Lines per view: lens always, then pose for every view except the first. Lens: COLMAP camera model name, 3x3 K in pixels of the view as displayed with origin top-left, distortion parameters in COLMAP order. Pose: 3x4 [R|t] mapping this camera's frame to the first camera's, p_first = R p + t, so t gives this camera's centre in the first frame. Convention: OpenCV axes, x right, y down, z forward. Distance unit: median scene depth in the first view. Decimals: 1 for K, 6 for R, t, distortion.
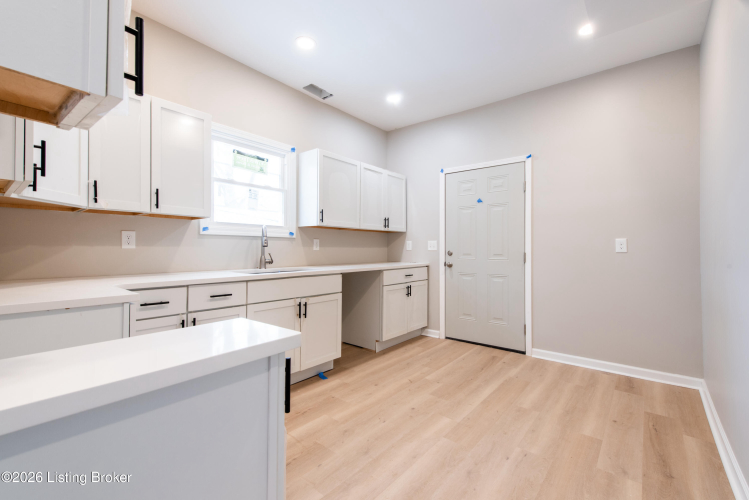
lens RADIAL K [[313.8, 0, 375.1], [0, 313.8, 248.7], [0, 0, 1]] dist [0.011804, -0.001825]
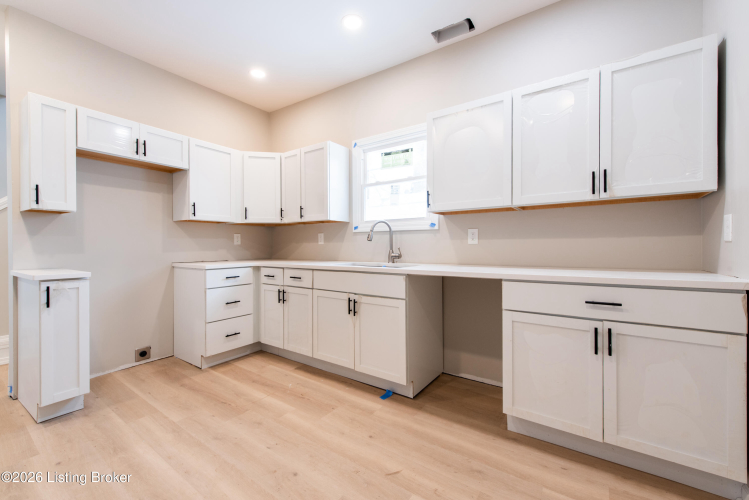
lens RADIAL K [[313.8, 0, 376.9], [0, 313.8, 247.9], [0, 0, 1]] dist [0.011804, -0.001825]
pose [[0.085027, 0.000962, -0.996378, 0.639701], [0.007940, 0.999967, 0.001643, 0.013872], [0.996347, -0.008051, 0.085016, 0.878162]]
